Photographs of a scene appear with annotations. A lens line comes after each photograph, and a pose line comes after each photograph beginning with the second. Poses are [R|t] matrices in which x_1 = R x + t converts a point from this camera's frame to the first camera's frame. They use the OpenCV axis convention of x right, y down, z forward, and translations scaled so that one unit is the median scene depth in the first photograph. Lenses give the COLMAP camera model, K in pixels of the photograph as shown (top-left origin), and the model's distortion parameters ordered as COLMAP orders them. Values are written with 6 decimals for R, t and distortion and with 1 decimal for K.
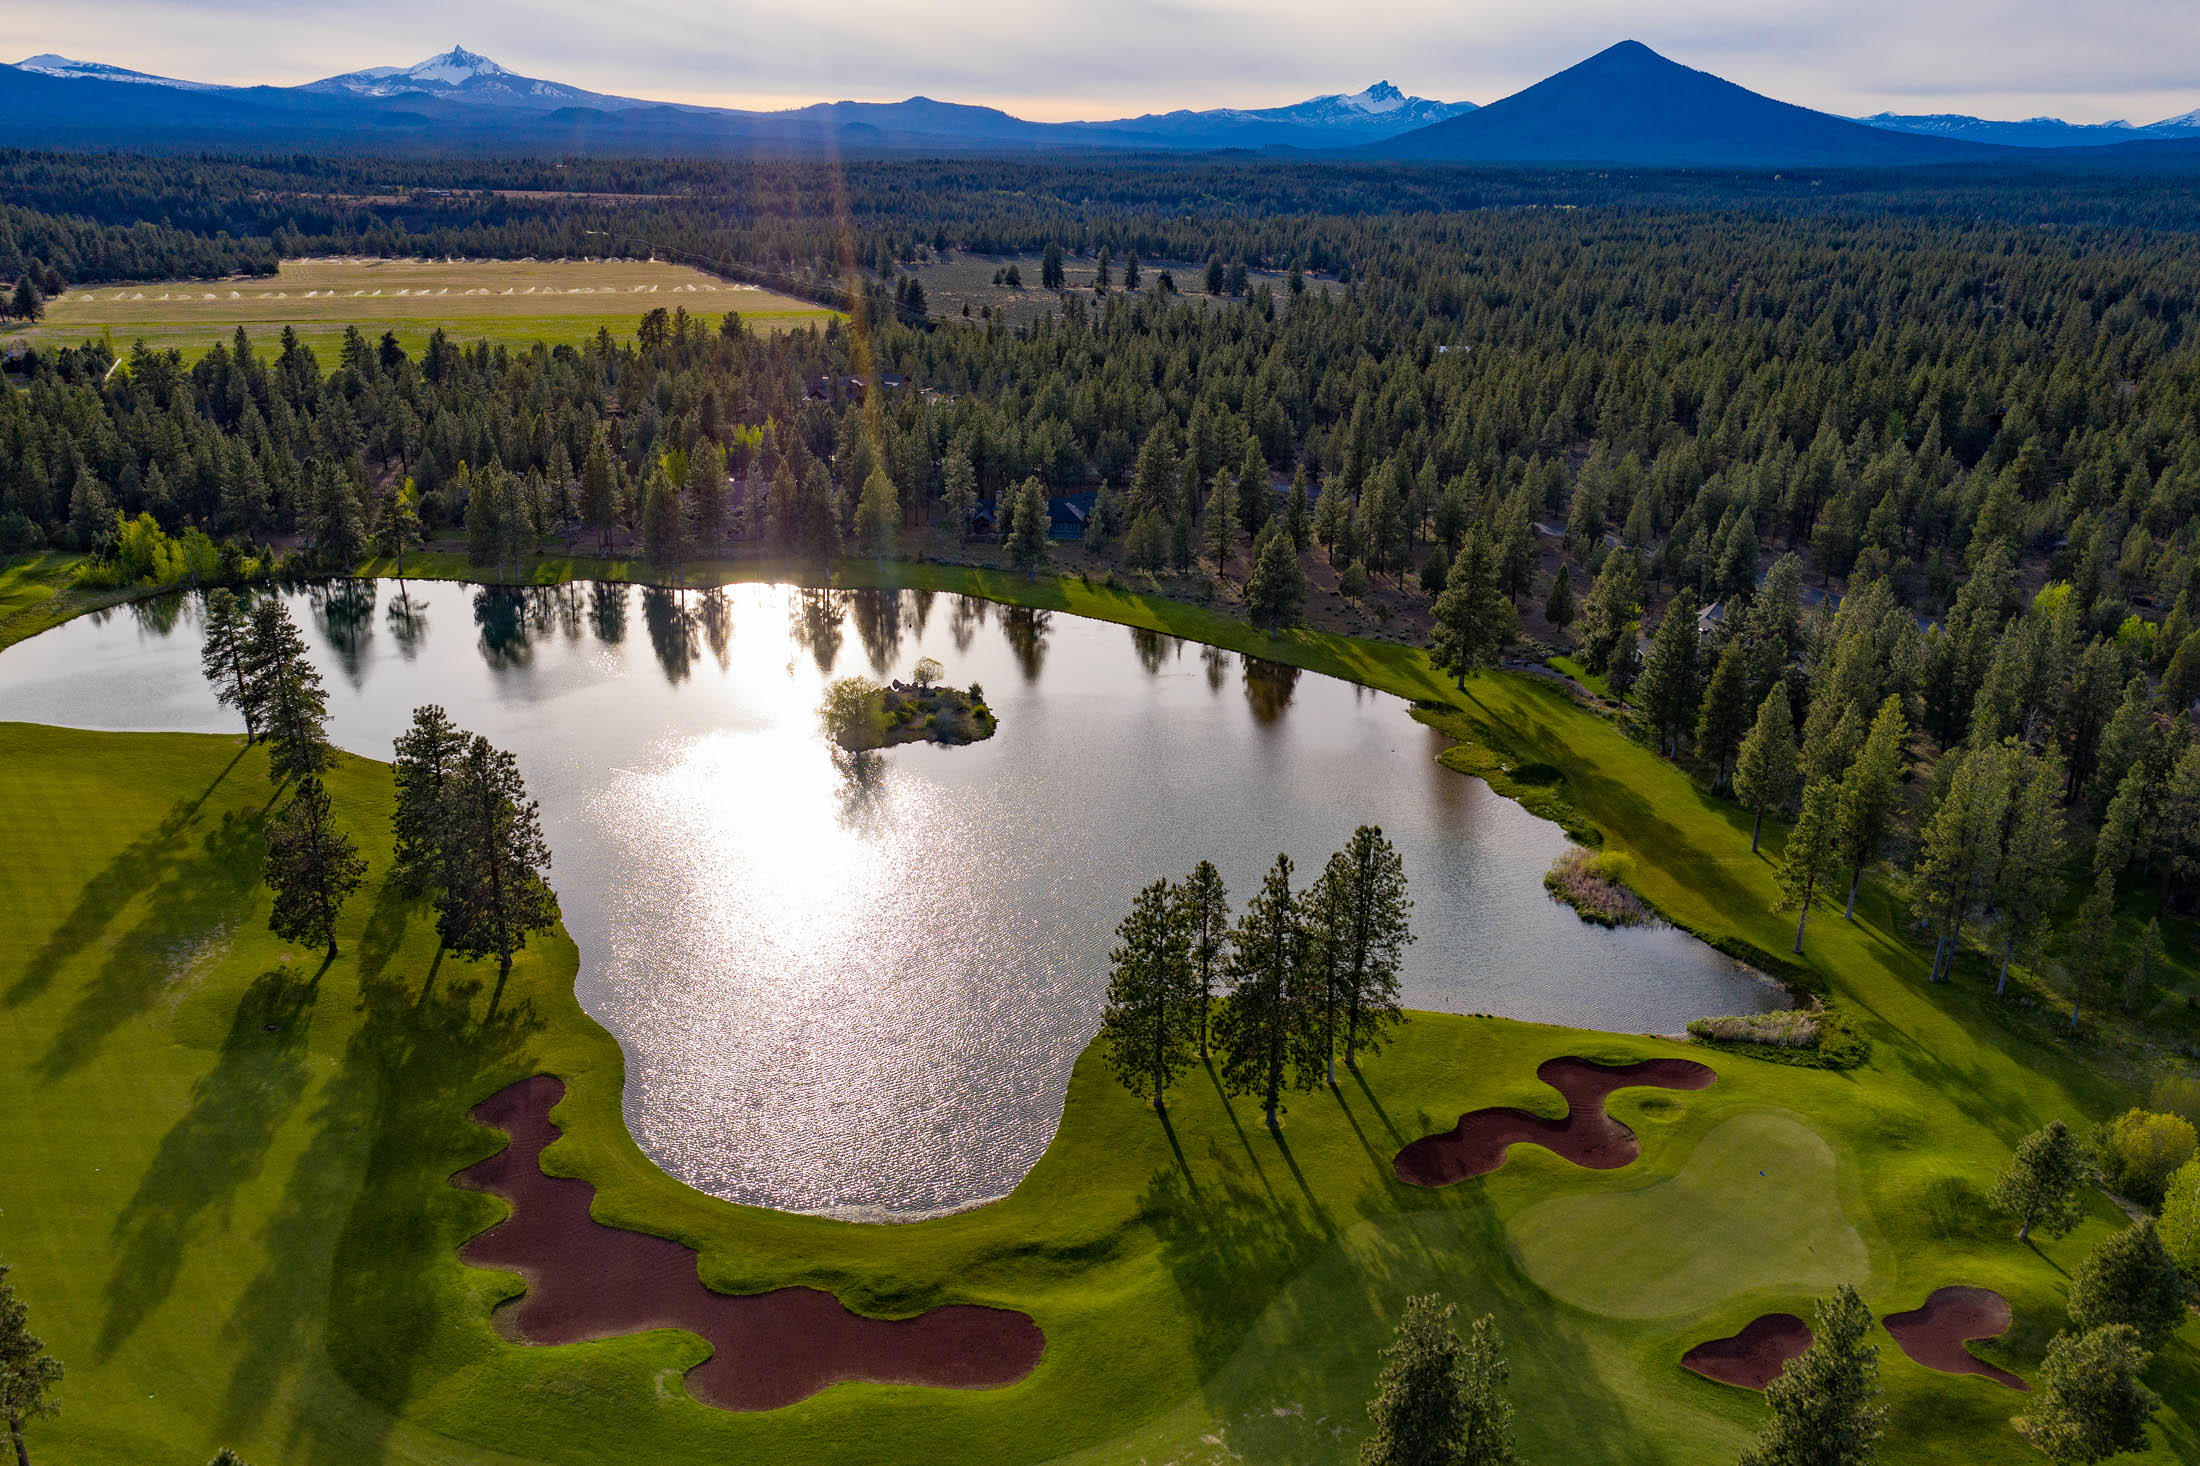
lens RADIAL K [[1747.2, 0, 1102.2], [0, 1747.2, 722.0], [0, 0, 1]] dist [0.002013, 0.001006]
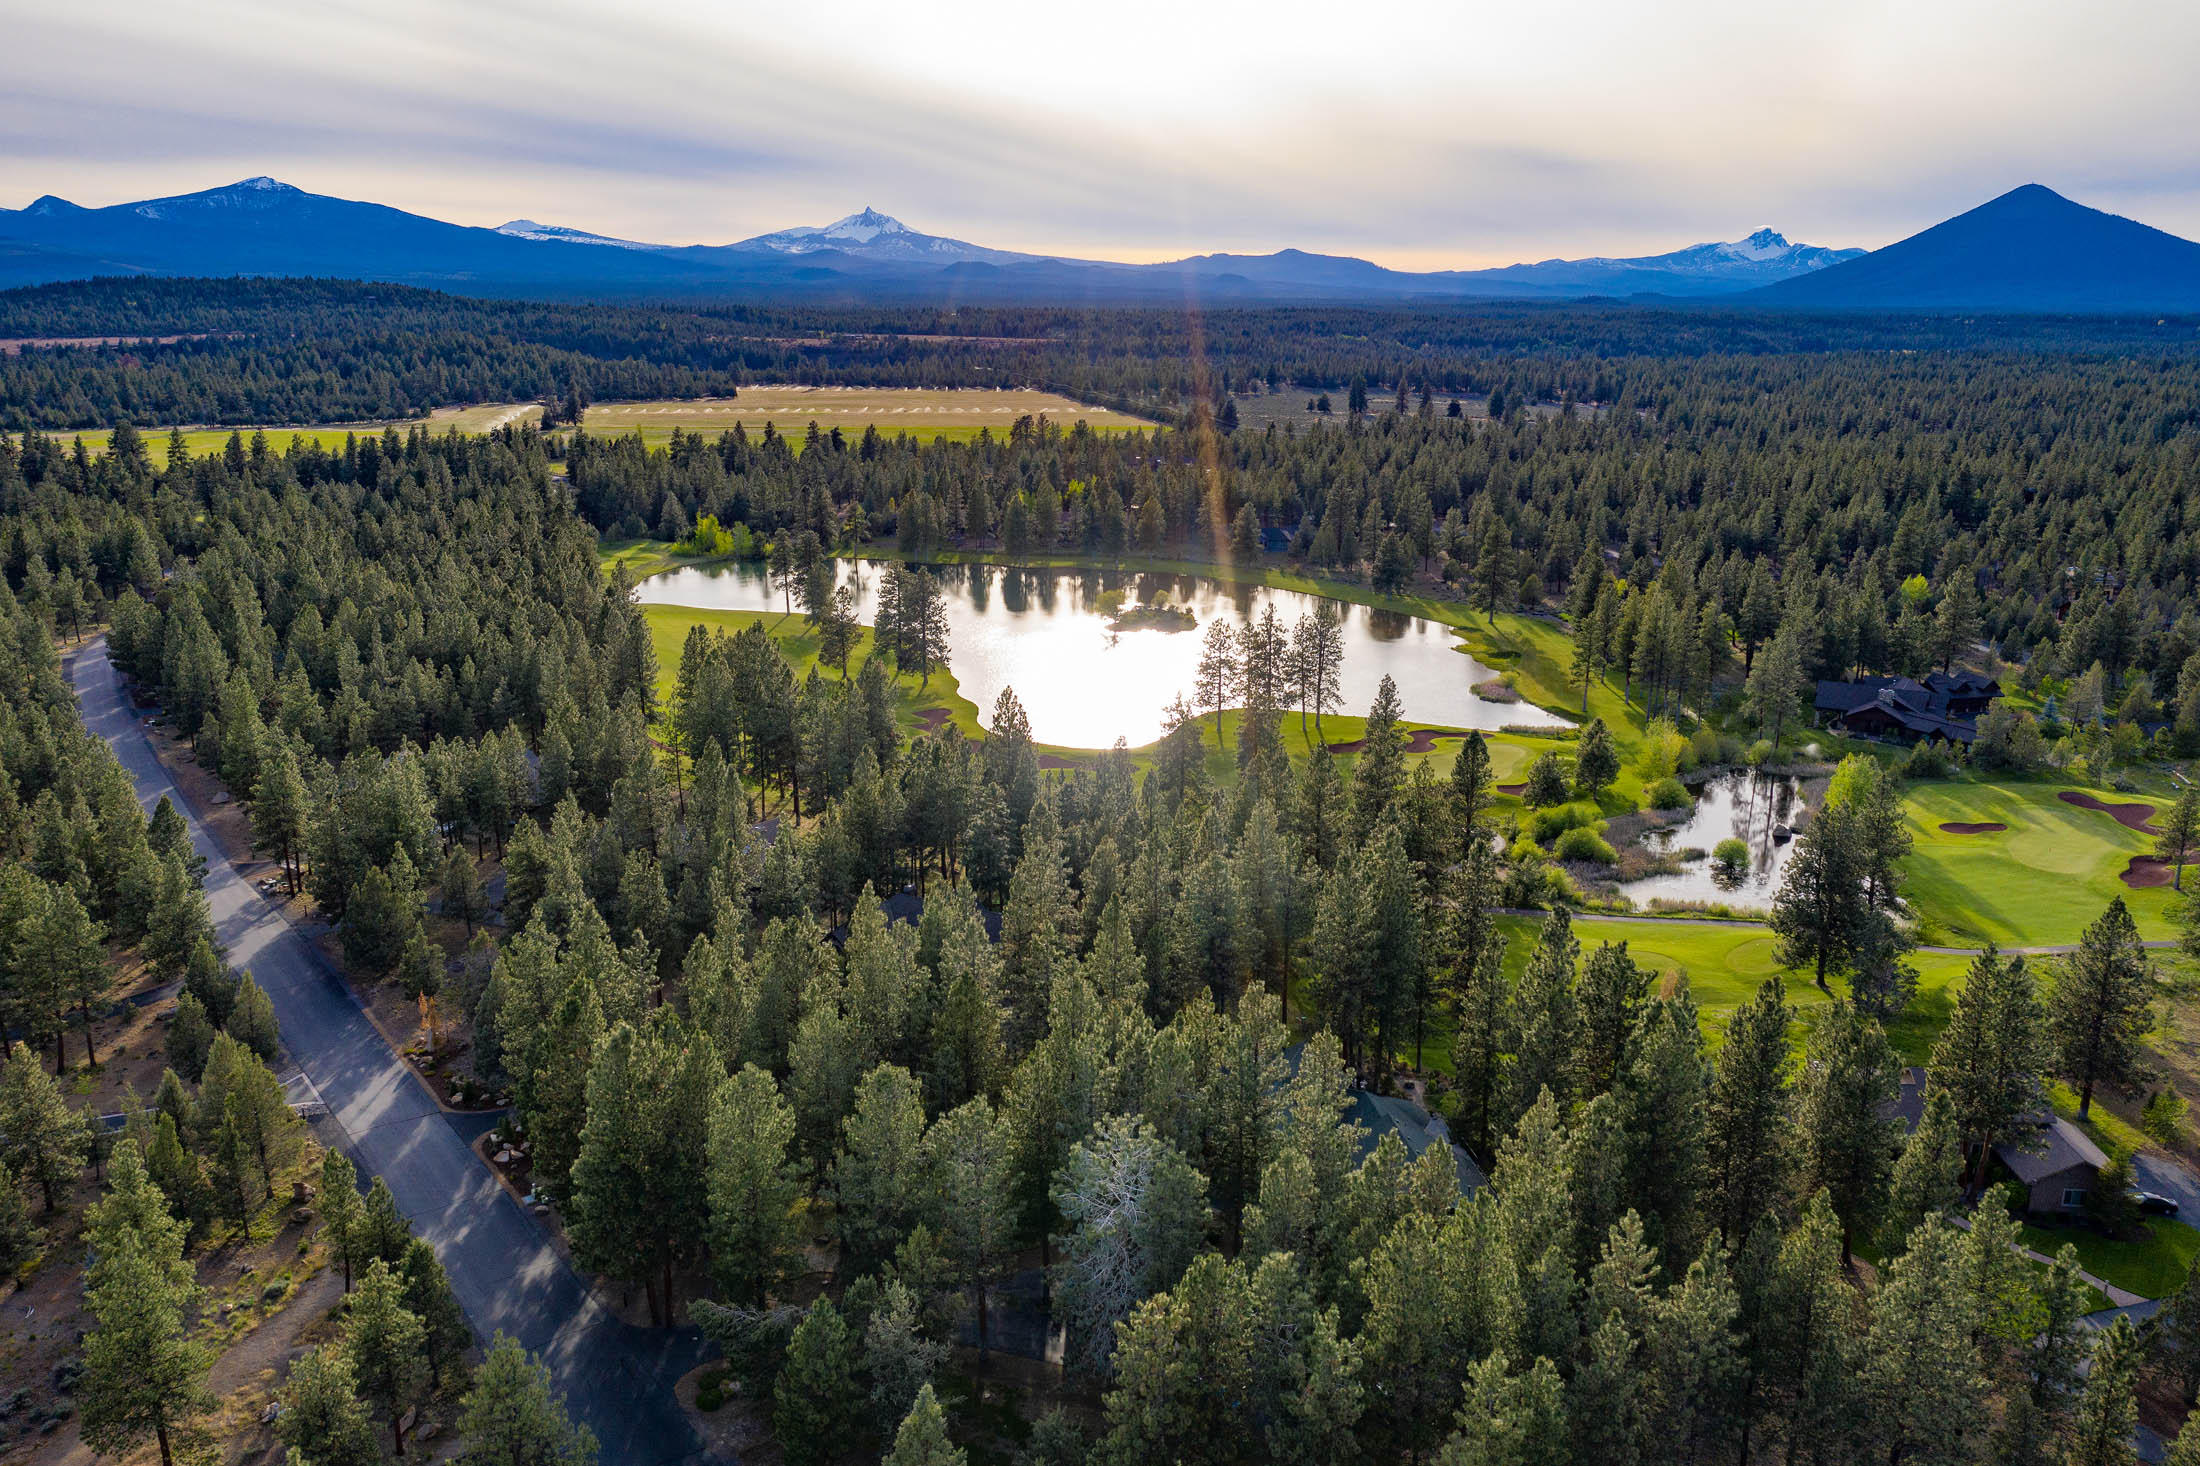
lens RADIAL K [[1747.2, 0, 1092.9], [0, 1747.2, 730.2], [0, 0, 1]] dist [0.002013, 0.001006]
pose [[0.978314, 0.045835, -0.201990, 0.163858], [-0.060770, 0.995808, -0.068364, 0.195992], [0.198010, 0.079156, 0.976999, -0.587447]]
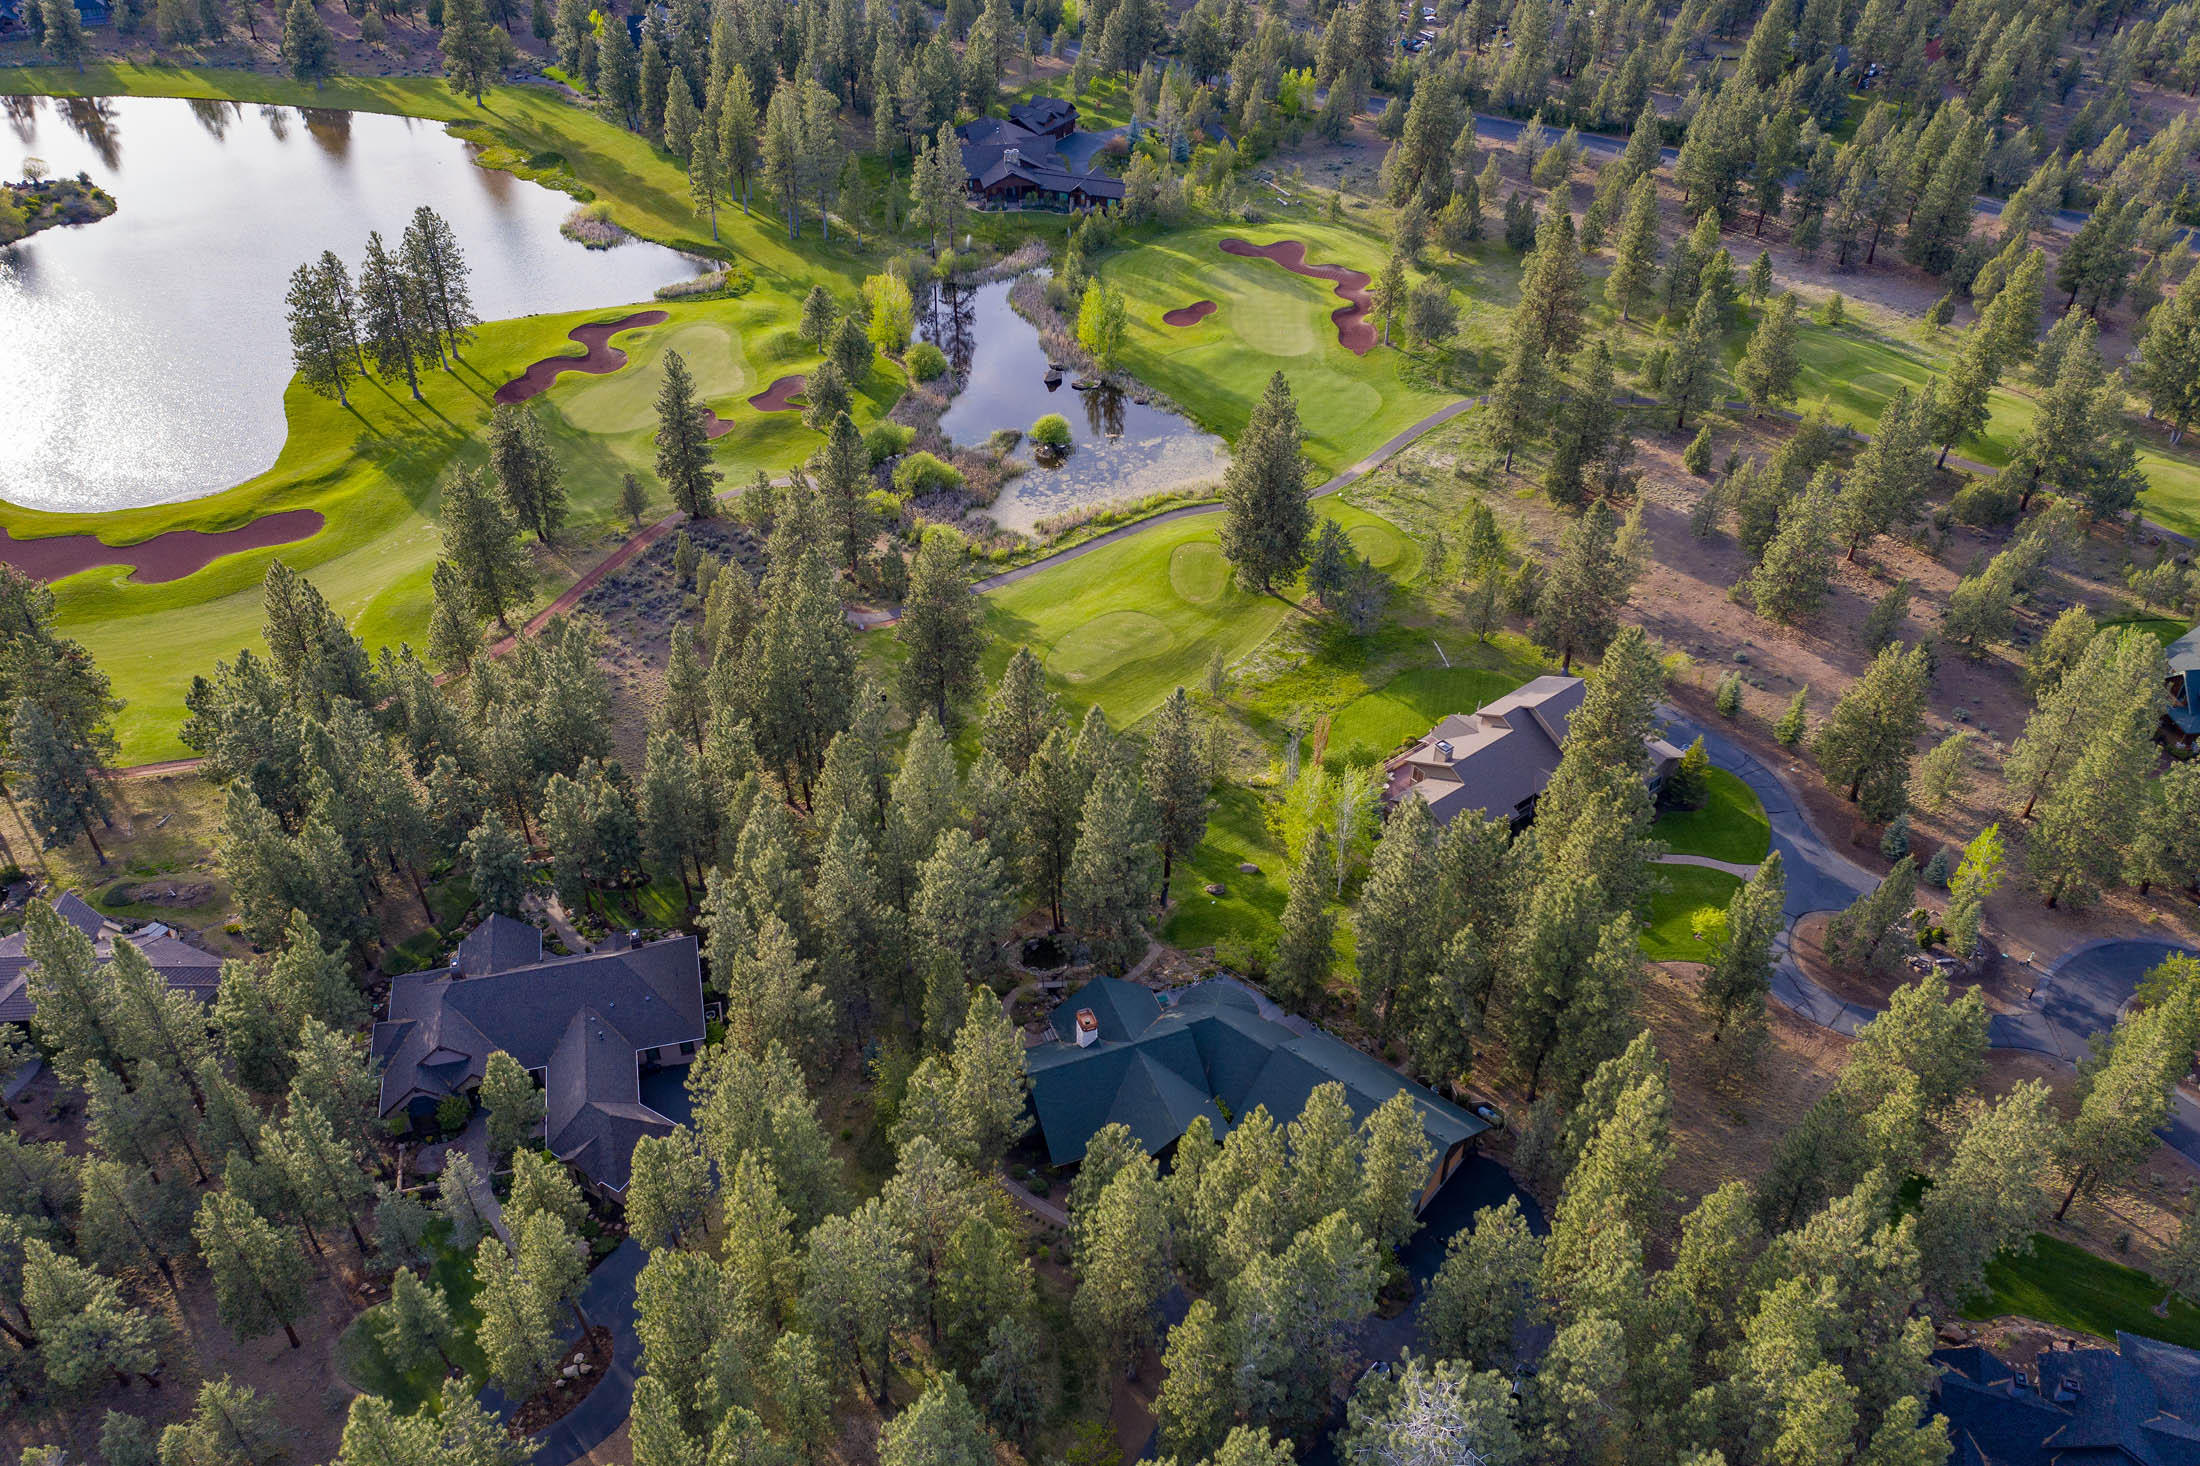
lens RADIAL K [[1747.2, 0, 1089.9], [0, 1747.2, 731.6], [0, 0, 1]] dist [0.002013, 0.001006]
pose [[0.869315, -0.315134, 0.380766, -0.043892], [0.171357, 0.914758, 0.365862, 0.008961], [-0.463604, -0.252802, 0.849213, -0.429365]]
